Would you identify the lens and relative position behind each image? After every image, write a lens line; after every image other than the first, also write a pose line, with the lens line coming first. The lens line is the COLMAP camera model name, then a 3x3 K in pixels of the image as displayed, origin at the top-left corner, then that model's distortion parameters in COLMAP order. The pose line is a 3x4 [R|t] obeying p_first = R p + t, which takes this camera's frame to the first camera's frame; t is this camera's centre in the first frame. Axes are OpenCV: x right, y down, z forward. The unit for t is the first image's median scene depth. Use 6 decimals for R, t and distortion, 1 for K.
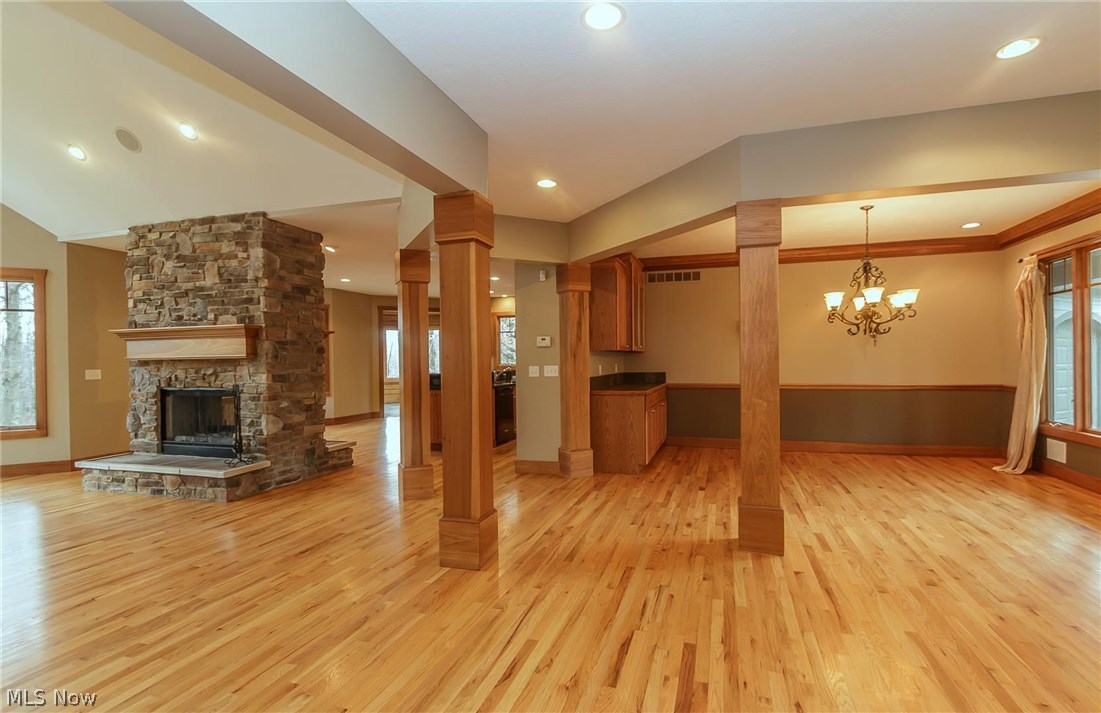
lens RADIAL K [[514.5, 0, 565.0], [0, 514.5, 360.7], [0, 0, 1]] dist [0.007665, -0.003868]
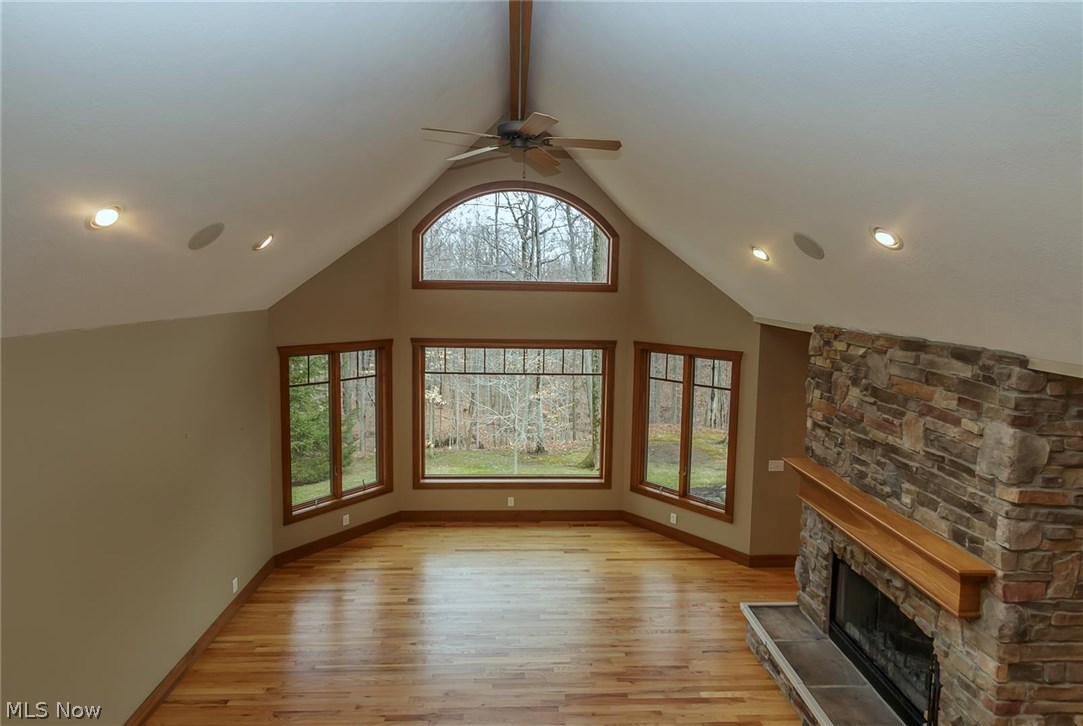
lens RADIAL K [[539.2, 0, 539.6], [0, 539.2, 322.4], [0, 0, 1]] dist [0.007452, -0.003552]
pose [[0.334082, 0.090126, -0.938225, -0.243411], [-0.026436, 0.995922, 0.086255, -0.346521], [0.942173, -0.004013, 0.335102, 0.369802]]
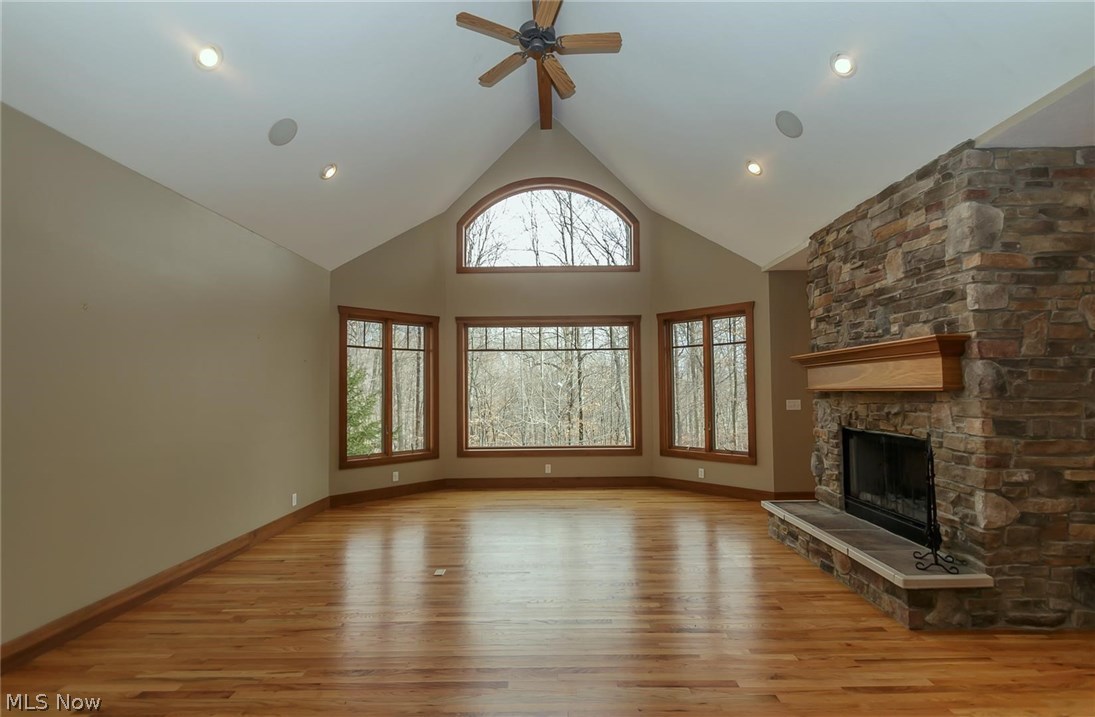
lens RADIAL K [[511.7, 0, 561.1], [0, 511.7, 369.3], [0, 0, 1]] dist [0.007665, -0.003868]
pose [[0.292598, -0.028456, -0.955812, -0.169153], [0.000107, 0.999558, -0.029725, -0.012175], [0.956236, 0.008595, 0.292472, 0.383186]]
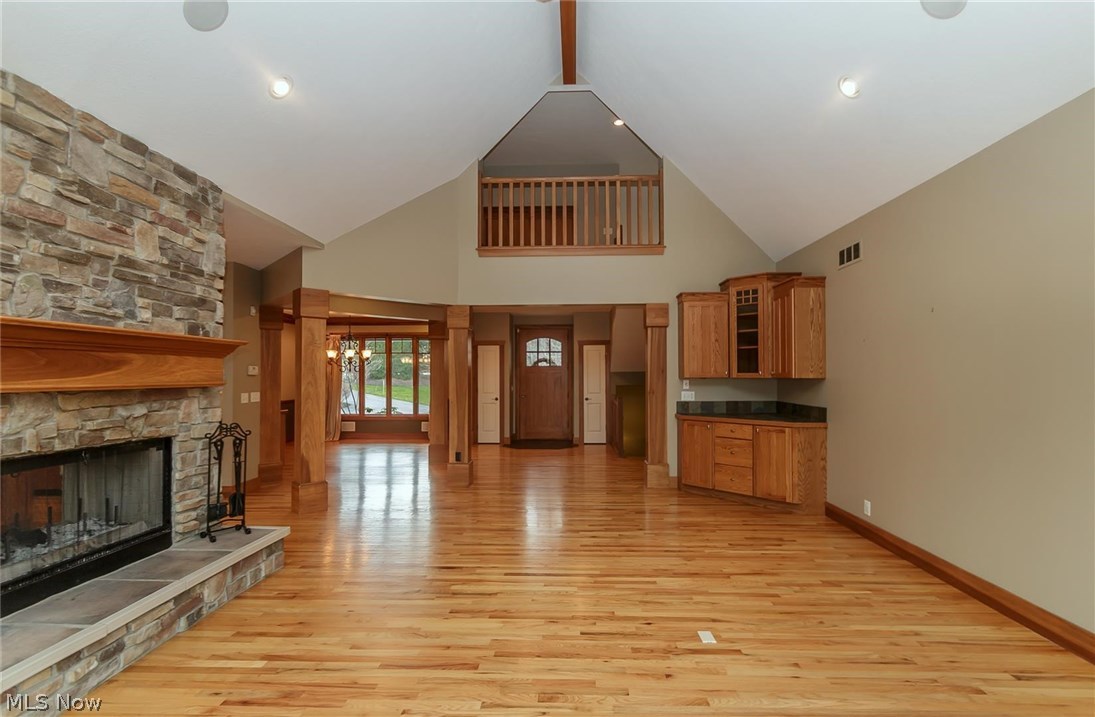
lens RADIAL K [[511.7, 0, 563.1], [0, 511.7, 367.7], [0, 0, 1]] dist [0.007665, -0.003868]
pose [[-0.269192, 0.029871, 0.962623, -1.378727], [0.010418, 0.999551, -0.028103, -0.006092], [-0.963030, 0.002464, -0.269382, 0.709827]]
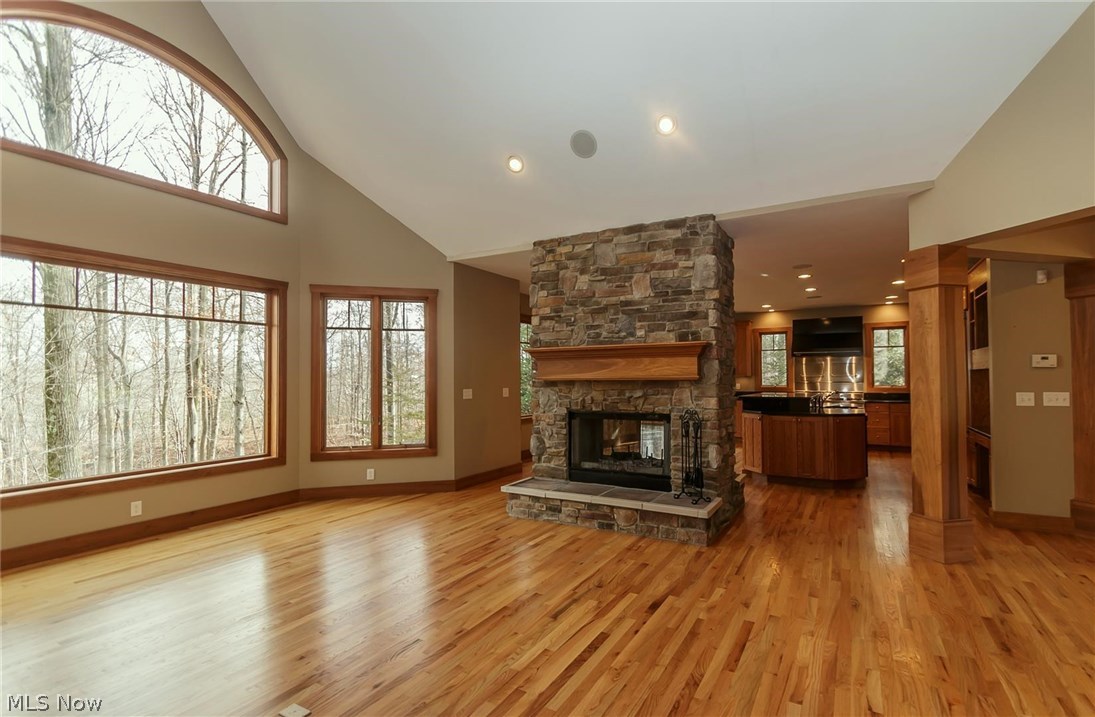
lens RADIAL K [[511.7, 0, 560.5], [0, 511.7, 369.8], [0, 0, 1]] dist [0.007665, -0.003868]
pose [[0.975547, 0.004598, -0.219741, -0.630579], [-0.008141, 0.999851, -0.015221, -0.006848], [0.219638, 0.016637, 0.975440, 0.091209]]
